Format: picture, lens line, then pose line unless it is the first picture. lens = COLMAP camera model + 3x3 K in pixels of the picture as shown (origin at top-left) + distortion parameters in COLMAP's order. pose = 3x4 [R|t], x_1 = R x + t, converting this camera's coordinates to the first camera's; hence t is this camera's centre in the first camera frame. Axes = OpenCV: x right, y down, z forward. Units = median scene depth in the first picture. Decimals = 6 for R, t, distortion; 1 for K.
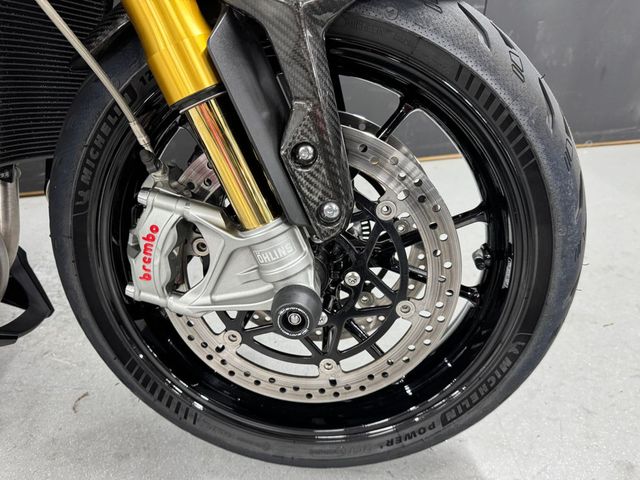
lens RADIAL K [[451.2, 0, 322.8], [0, 451.2, 238.6], [0, 0, 1]] dist [0.019703, -0.024748]
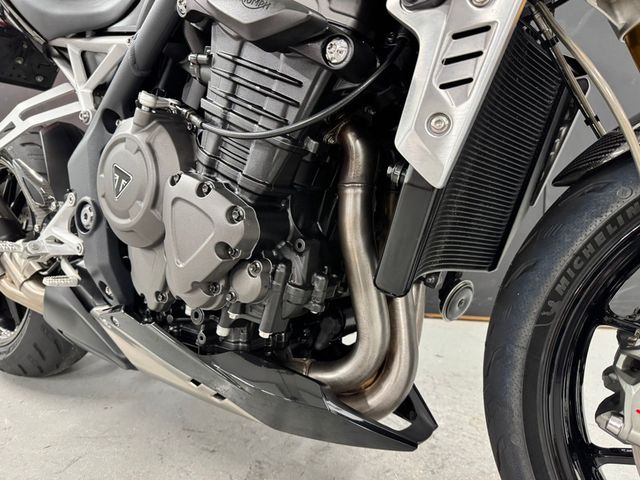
lens RADIAL K [[451.2, 0, 320.6], [0, 451.2, 244.1], [0, 0, 1]] dist [0.019703, -0.024748]
pose [[0.866205, 0.056363, -0.496500, -0.480955], [-0.208519, 0.943742, -0.256653, 0.124517], [0.454102, 0.325844, 0.829227, -0.042659]]
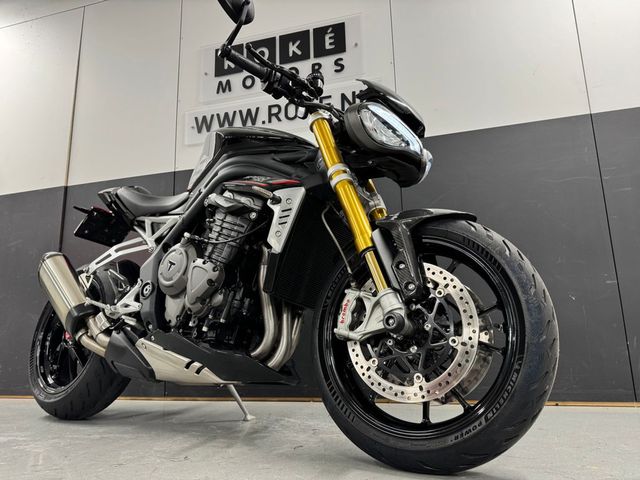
lens RADIAL K [[451.2, 0, 320.8], [0, 451.2, 241.8], [0, 0, 1]] dist [0.019703, -0.024748]
pose [[0.870716, -0.127584, -0.474949, 0.703768], [-0.227485, 0.751740, -0.618981, 1.244684], [0.436010, 0.647000, 0.625529, -0.848072]]
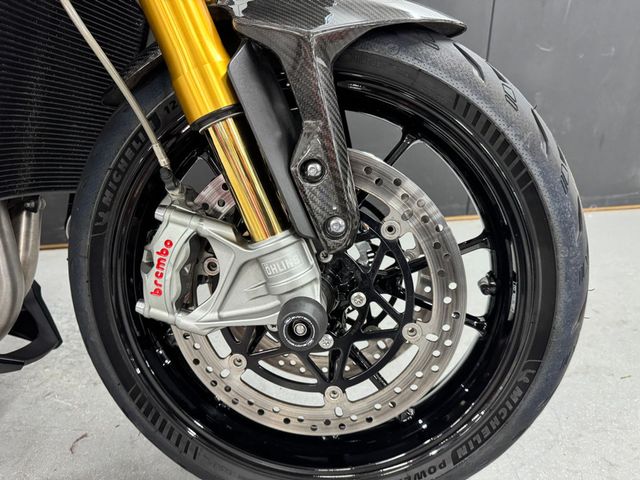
lens RADIAL K [[451.2, 0, 321.6], [0, 451.2, 239.9], [0, 0, 1]] dist [0.019703, -0.024748]
pose [[0.999680, 0.009605, -0.023401, 0.005671], [-0.013214, 0.987139, -0.159316, 0.118711], [0.021570, 0.159575, 0.986950, -0.022026]]
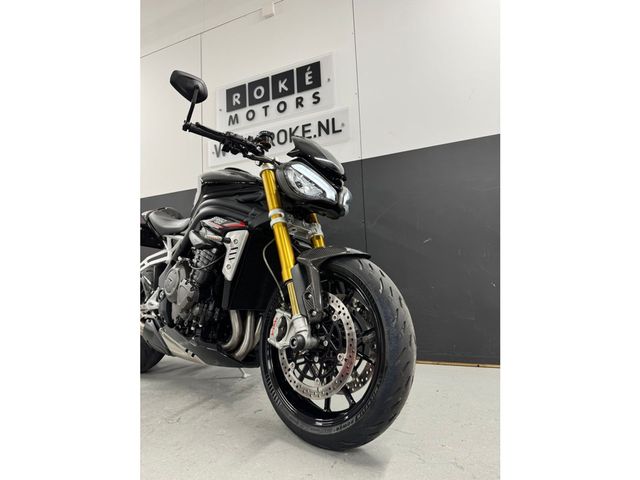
lens RADIAL K [[339.2, 0, 320.4], [0, 339.2, 243.9], [0, 0, 1]] dist [0.009587, -0.001766]
pose [[0.804852, -0.096295, -0.585611, 1.386159], [-0.261787, 0.827956, -0.495940, 0.654759], [0.532617, 0.552463, 0.641174, -0.779996]]
